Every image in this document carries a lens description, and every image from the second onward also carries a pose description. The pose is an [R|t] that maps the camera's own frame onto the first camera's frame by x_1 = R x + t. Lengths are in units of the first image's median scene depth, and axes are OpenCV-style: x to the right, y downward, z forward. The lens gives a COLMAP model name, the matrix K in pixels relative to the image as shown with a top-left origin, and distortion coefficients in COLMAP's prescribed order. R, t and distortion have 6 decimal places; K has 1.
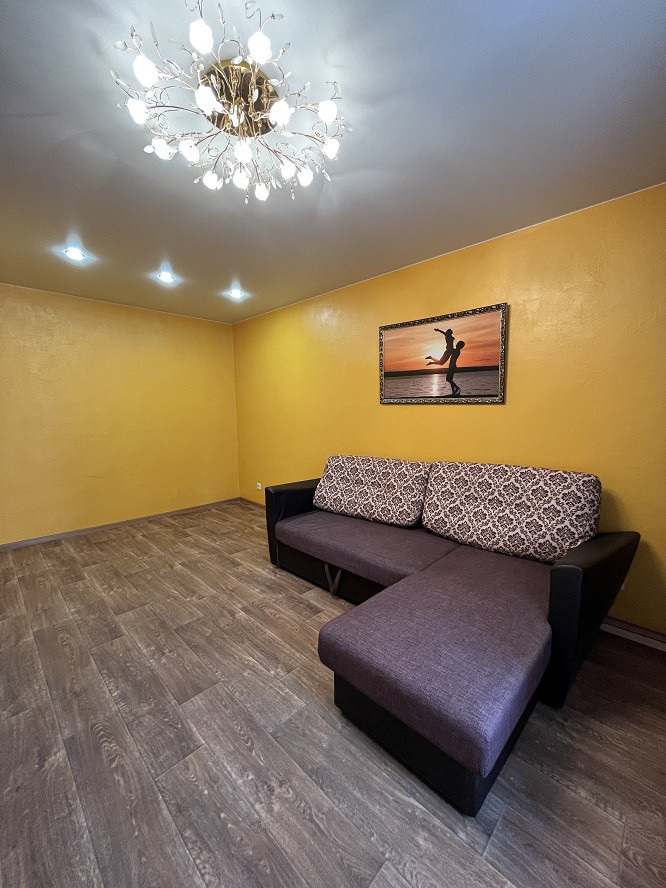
lens RADIAL K [[357.0, 0, 334.6], [0, 357.0, 443.3], [0, 0, 1]] dist [0.002266, -0.001224]
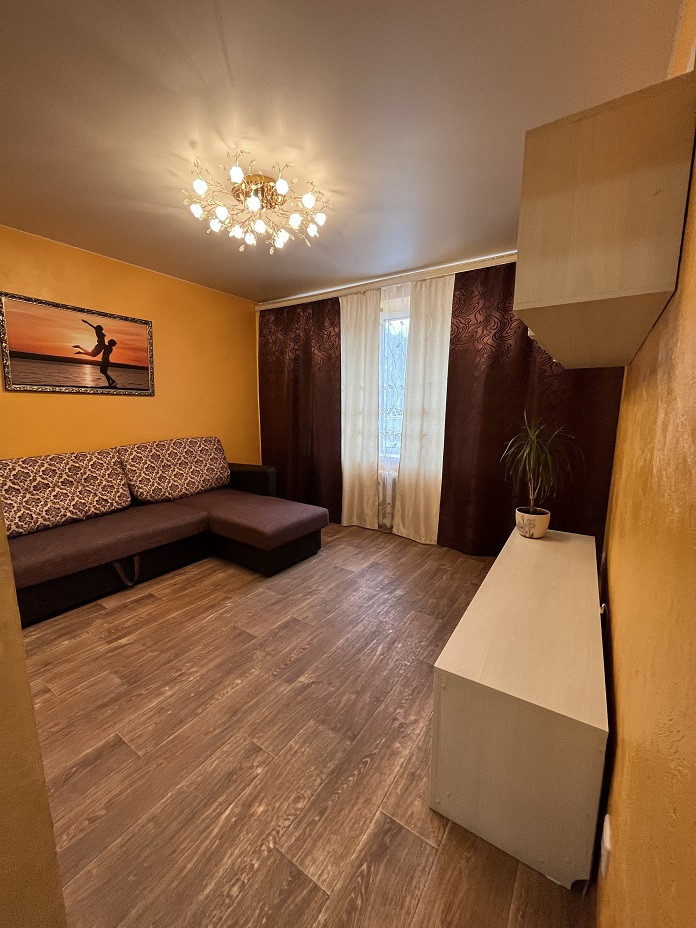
lens RADIAL K [[373.0, 0, 349.8], [0, 373.0, 463.0], [0, 0, 1]] dist [0.002266, -0.001224]
pose [[-0.181425, -0.148146, 0.972182, -1.022234], [0.089114, 0.982044, 0.166278, -0.029574], [-0.979359, 0.116802, -0.164965, 0.508851]]
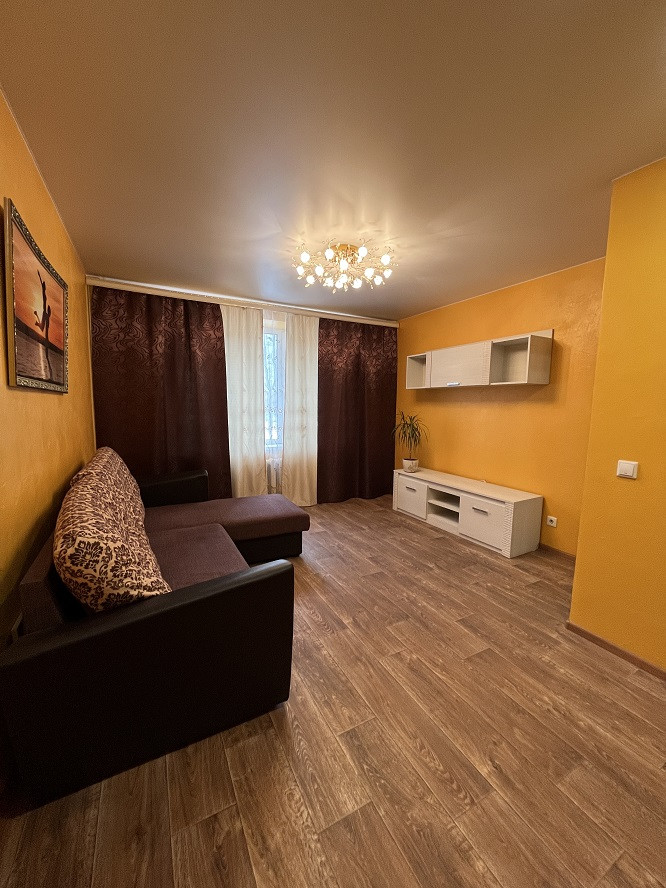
lens RADIAL K [[357.0, 0, 334.5], [0, 357.0, 444.4], [0, 0, 1]] dist [0.002266, -0.001224]
pose [[-0.954059, -0.040321, 0.296895, -0.434821], [0.022555, 0.978426, 0.205361, -0.149778], [-0.298770, 0.202623, -0.932567, 1.586380]]
